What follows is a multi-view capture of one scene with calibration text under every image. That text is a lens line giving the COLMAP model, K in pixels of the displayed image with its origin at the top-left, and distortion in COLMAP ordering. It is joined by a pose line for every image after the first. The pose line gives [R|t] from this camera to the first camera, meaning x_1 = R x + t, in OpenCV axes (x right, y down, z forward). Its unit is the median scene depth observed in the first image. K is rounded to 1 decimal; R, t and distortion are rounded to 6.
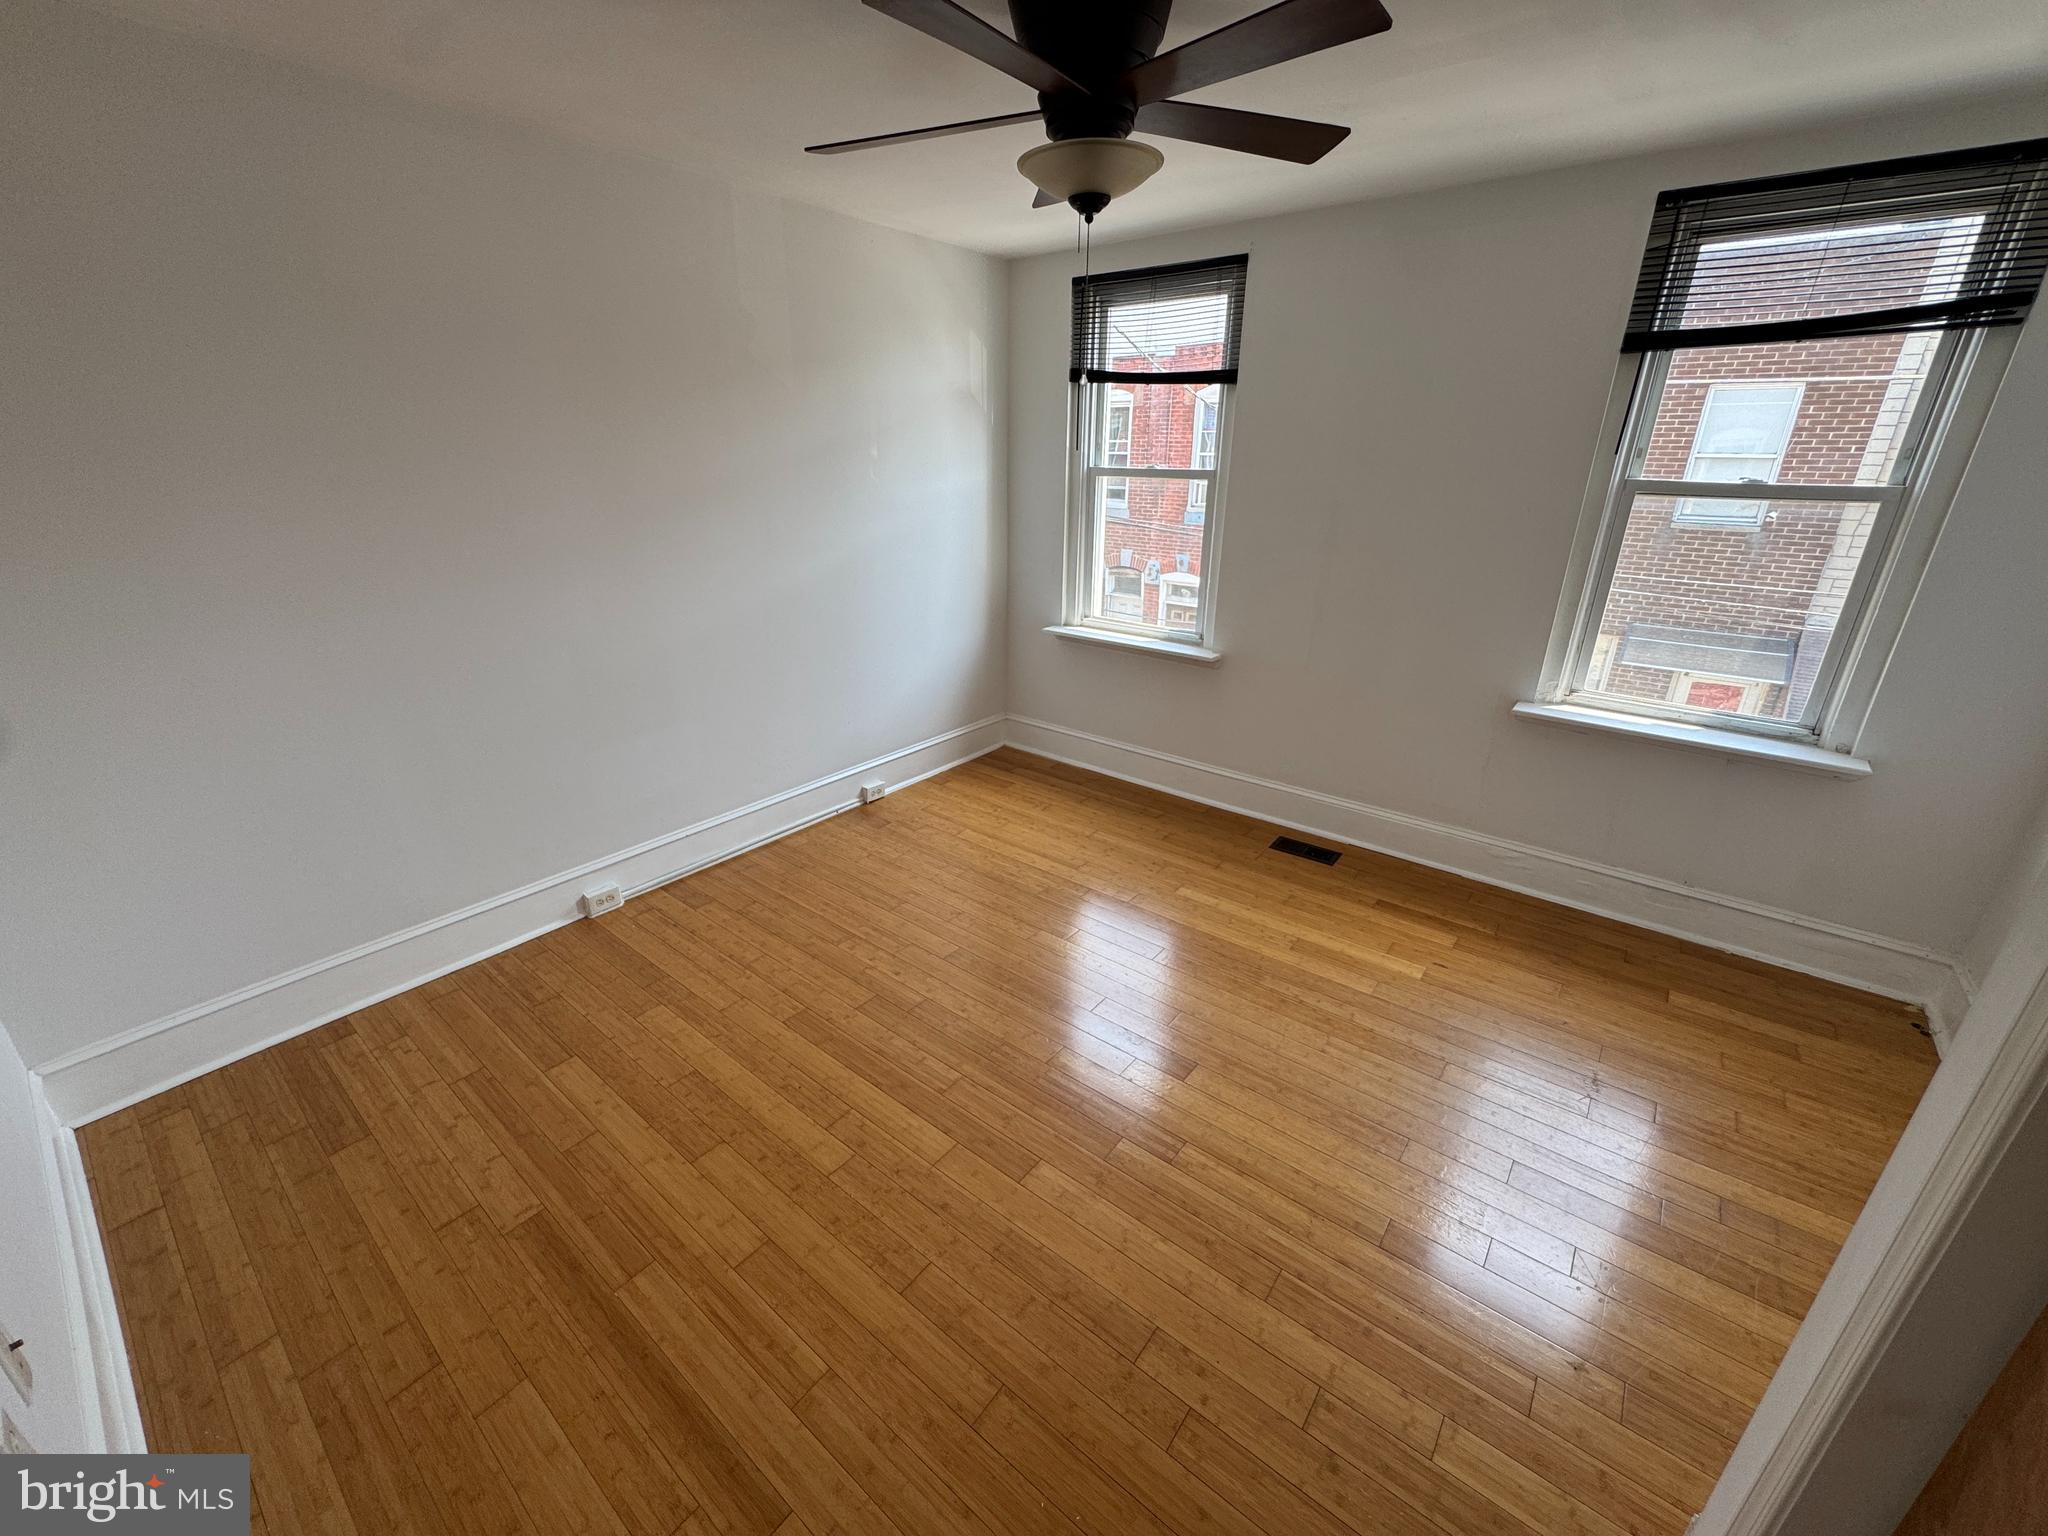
lens RADIAL K [[817.2, 0, 1021.6], [0, 817.2, 769.2], [0, 0, 1]] dist [-0.002911, 0.000136]
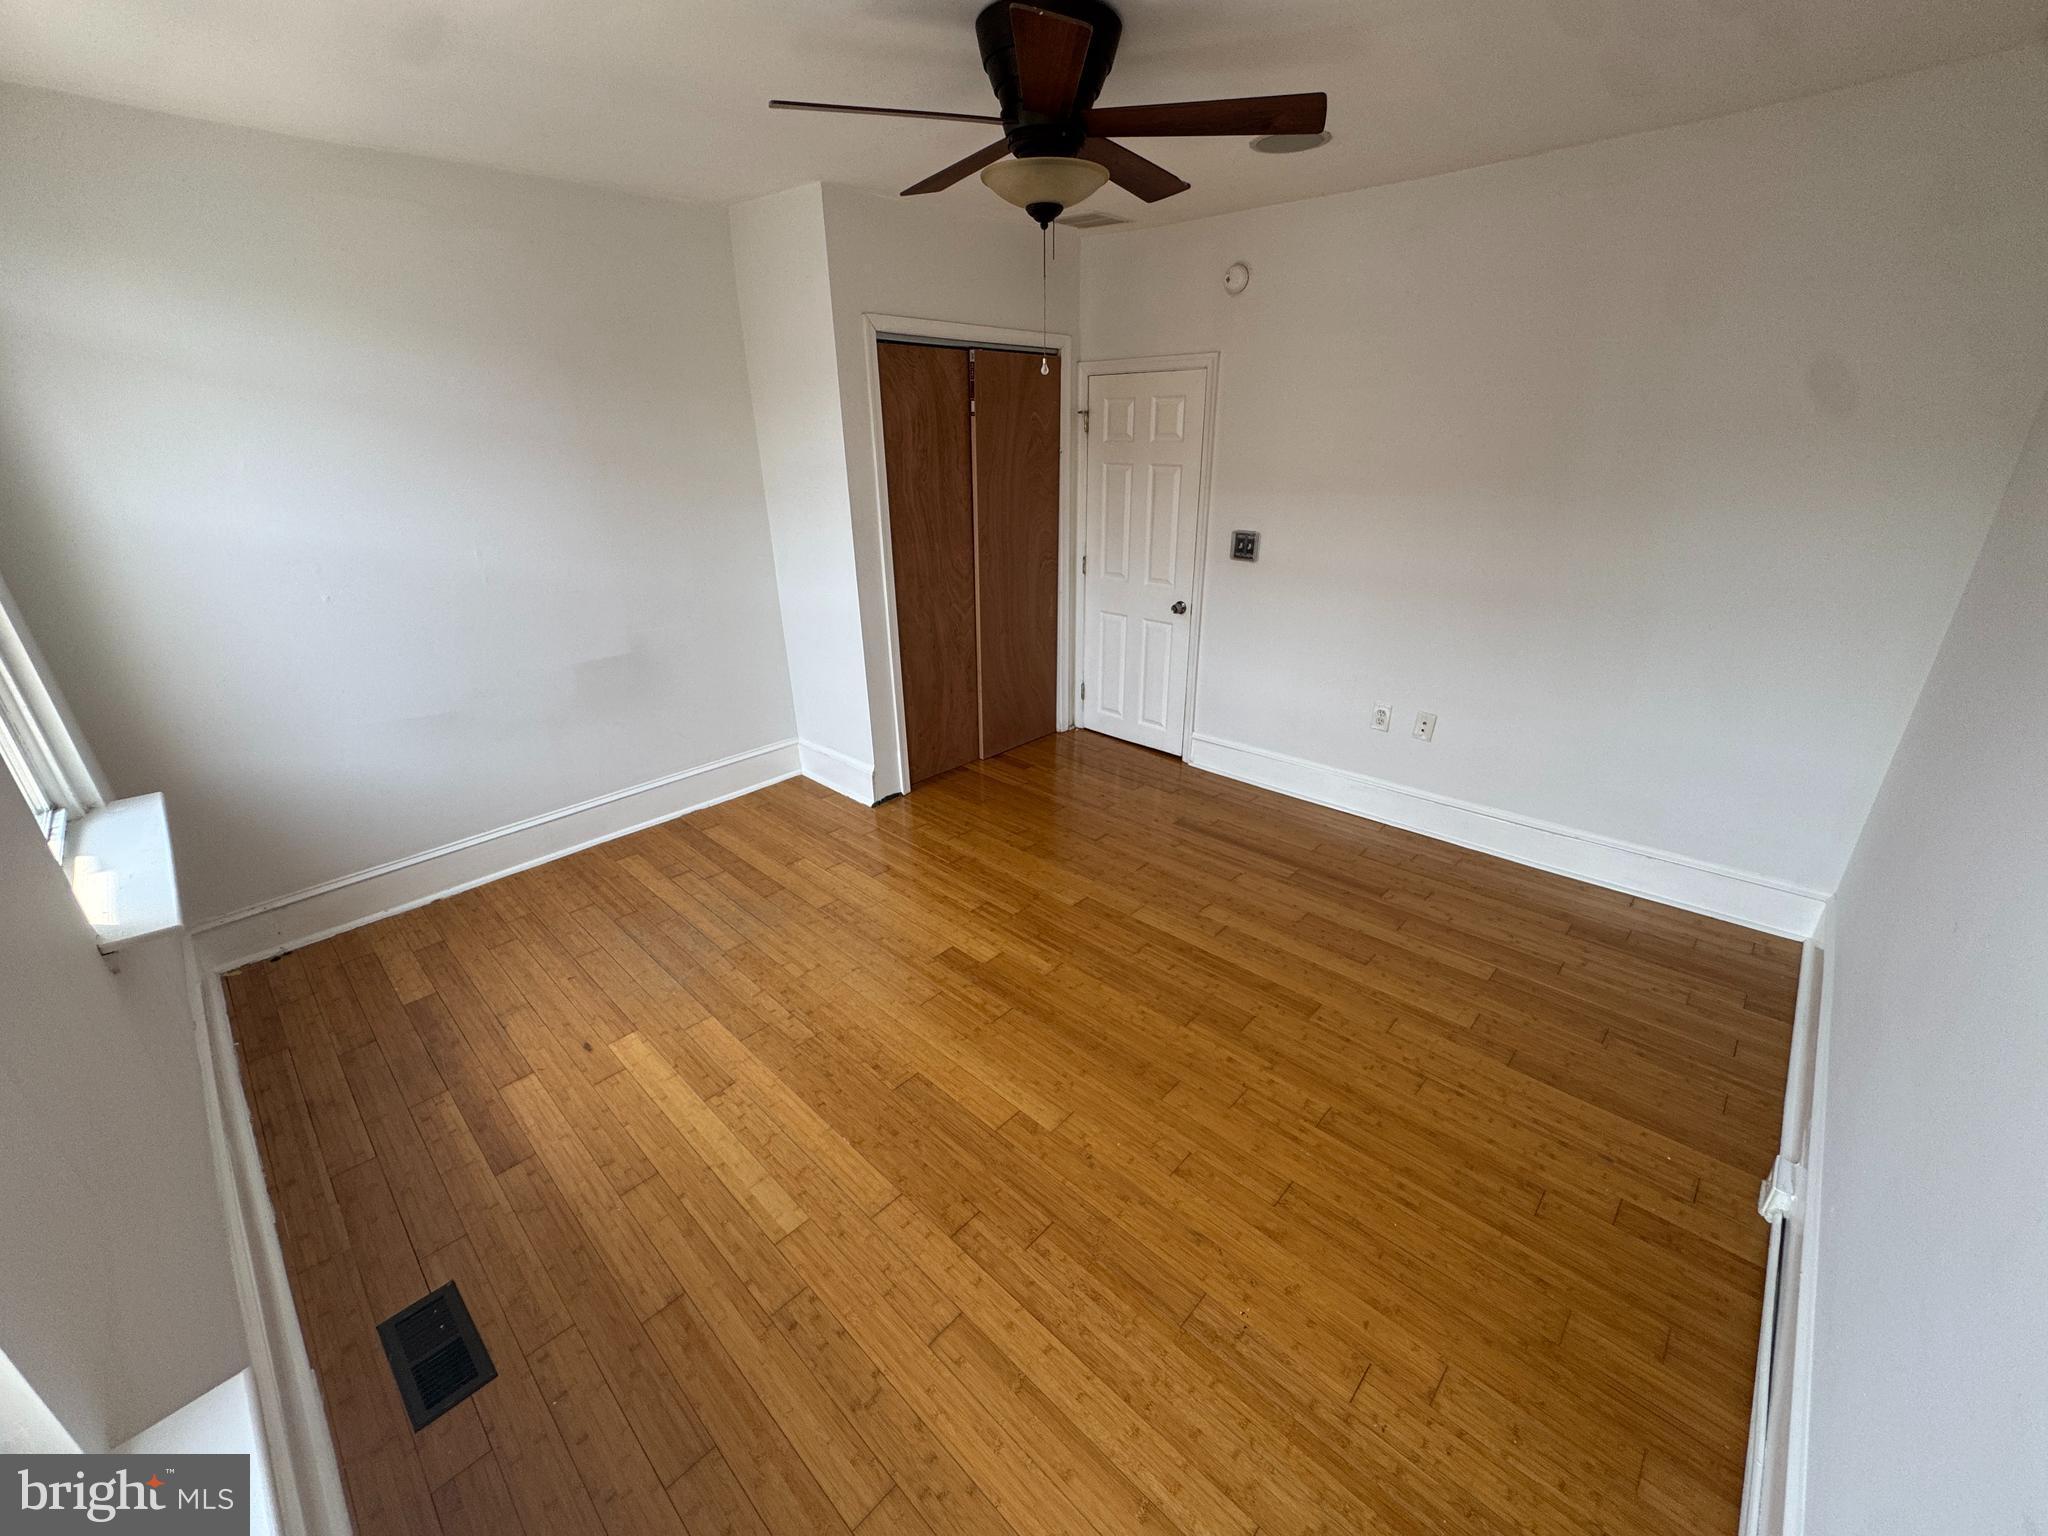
lens RADIAL K [[817.2, 0, 1021.6], [0, 817.2, 769.2], [0, 0, 1]] dist [-0.002911, 0.000136]
pose [[-0.996251, -0.027594, 0.081988, 0.001335], [0.038002, 0.711815, 0.701338, -0.614243], [-0.077713, 0.701824, -0.708098, 1.534637]]
